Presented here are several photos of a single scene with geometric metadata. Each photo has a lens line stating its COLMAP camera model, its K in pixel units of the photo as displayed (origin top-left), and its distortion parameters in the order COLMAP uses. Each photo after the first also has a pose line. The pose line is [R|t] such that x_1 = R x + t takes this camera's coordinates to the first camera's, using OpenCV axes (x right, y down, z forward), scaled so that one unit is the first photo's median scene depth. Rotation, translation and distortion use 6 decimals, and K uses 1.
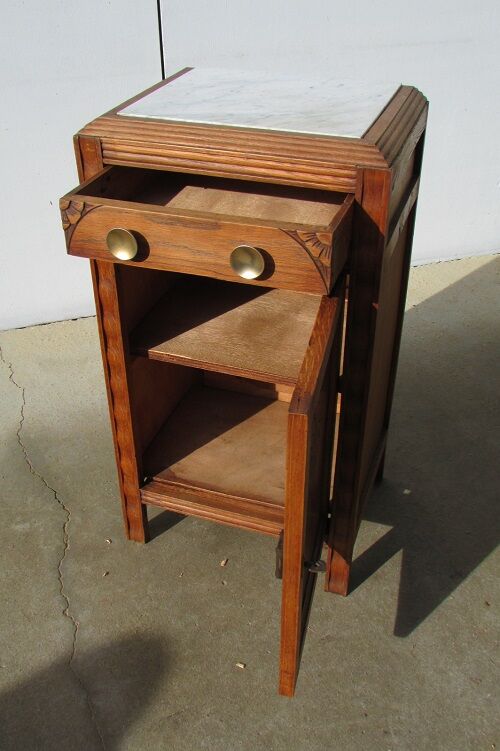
lens RADIAL K [[768.3, 0, 247.6], [0, 768.3, 368.9], [0, 0, 1]] dist [-0.048156, 0.000000]
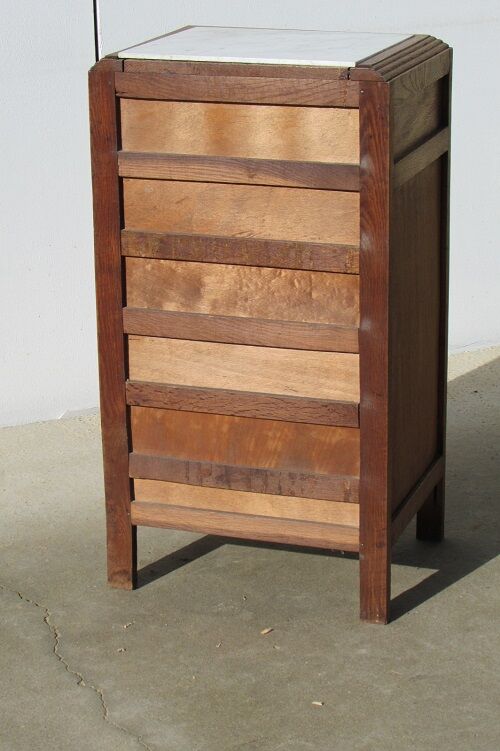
lens RADIAL K [[1924.5, 0, 249.8], [0, 1924.5, 375.1], [0, 0, 1]] dist [-0.072732, 0.000000]
pose [[0.991801, -0.045914, 0.119262, -0.370715], [0.077734, 0.957480, -0.277829, 0.742670], [-0.101435, 0.284822, 0.953199, -1.244006]]
